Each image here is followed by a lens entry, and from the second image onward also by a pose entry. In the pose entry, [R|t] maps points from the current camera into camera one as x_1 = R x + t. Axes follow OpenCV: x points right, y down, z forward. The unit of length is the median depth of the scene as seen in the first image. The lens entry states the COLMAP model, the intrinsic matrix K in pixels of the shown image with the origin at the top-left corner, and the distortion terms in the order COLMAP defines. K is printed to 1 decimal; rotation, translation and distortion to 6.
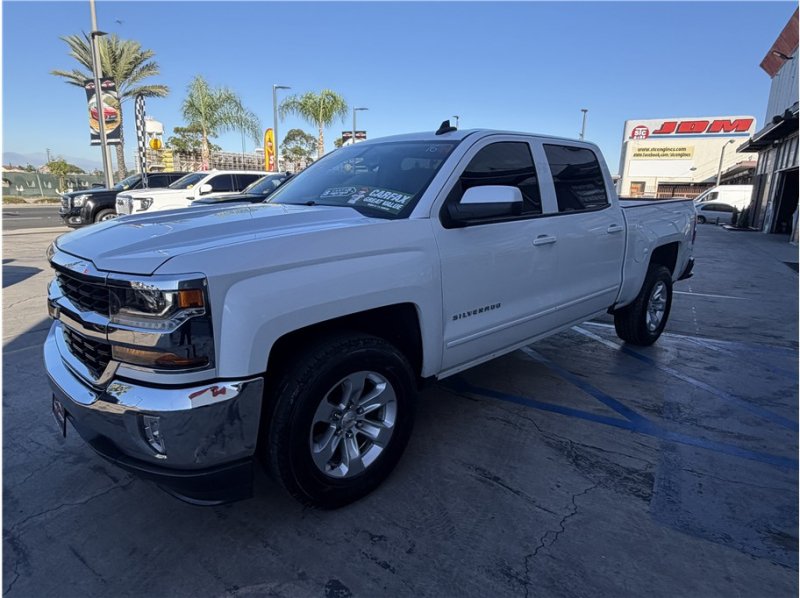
lens RADIAL K [[471.5, 0, 396.2], [0, 471.5, 297.1], [0, 0, 1]] dist [-0.003714, 0.002048]
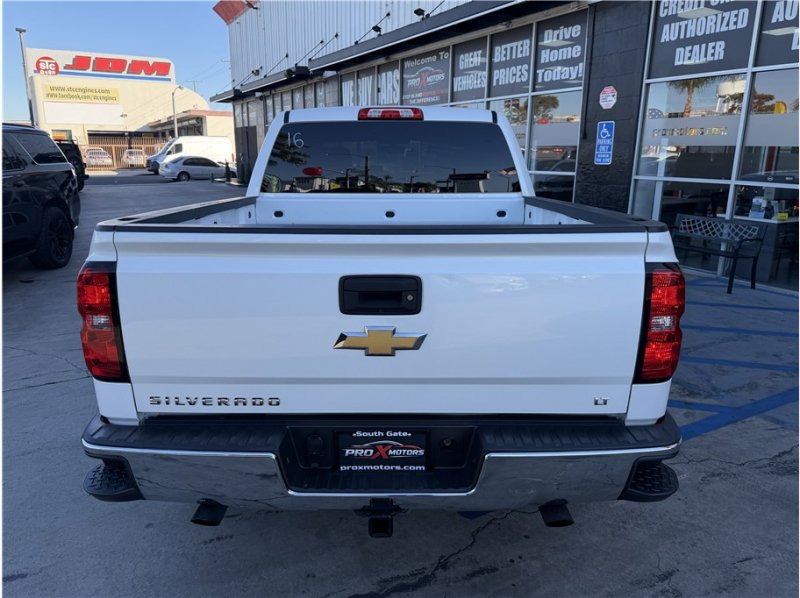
lens RADIAL K [[566.8, 0, 394.7], [0, 566.8, 297.7], [0, 0, 1]] dist [0.020687, -0.029764]
pose [[0.527381, -0.232942, 0.817072, -0.723679], [0.192706, 0.969414, 0.151991, -0.261896], [-0.827486, 0.077297, 0.556140, 0.836926]]
